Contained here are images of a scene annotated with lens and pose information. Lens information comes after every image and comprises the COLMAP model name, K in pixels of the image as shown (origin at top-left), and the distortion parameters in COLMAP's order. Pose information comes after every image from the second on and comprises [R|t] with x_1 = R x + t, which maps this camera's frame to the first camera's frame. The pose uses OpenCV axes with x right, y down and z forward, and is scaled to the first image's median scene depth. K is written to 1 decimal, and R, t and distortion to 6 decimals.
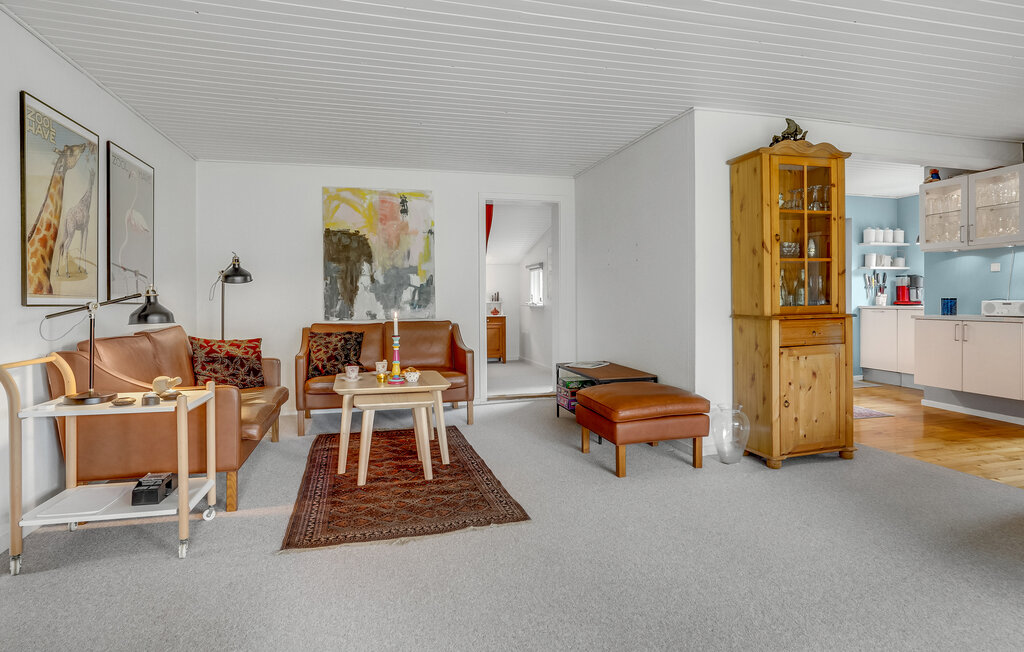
lens RADIAL K [[533.3, 0, 507.0], [0, 533.3, 309.3], [0, 0, 1]] dist [-0.018037, 0.000624]
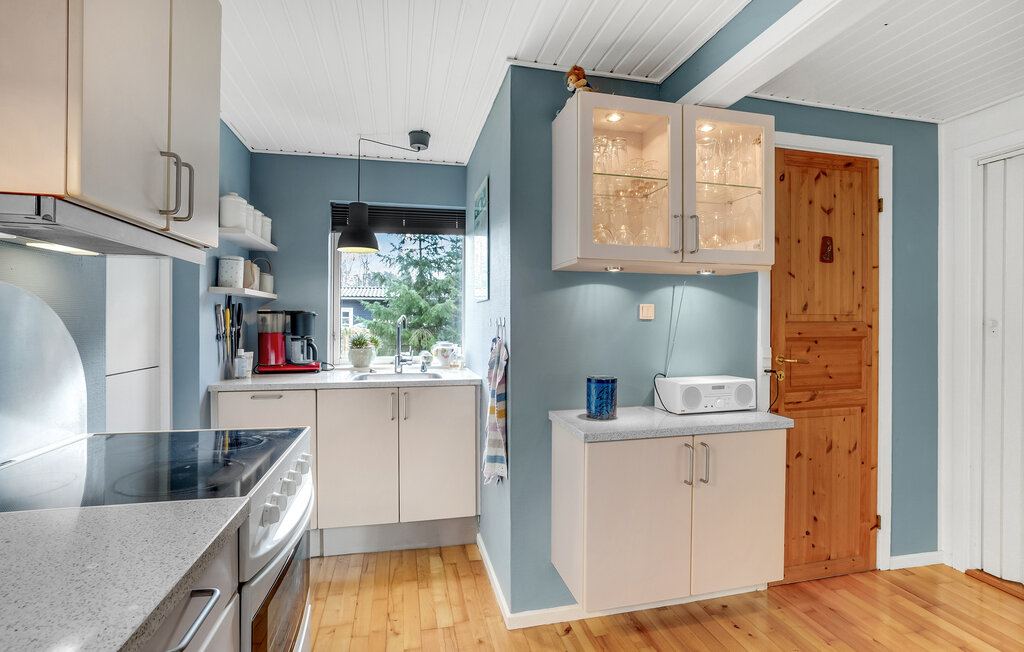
lens RADIAL K [[490.8, 0, 514.1], [0, 490.8, 324.4], [0, 0, 1]] dist [-0.045804, -0.000469]
pose [[0.035138, 0.003663, 0.999376, 0.315897], [0.016278, 0.999859, -0.004237, -0.046843], [-0.999250, 0.016417, 0.035073, 0.771259]]
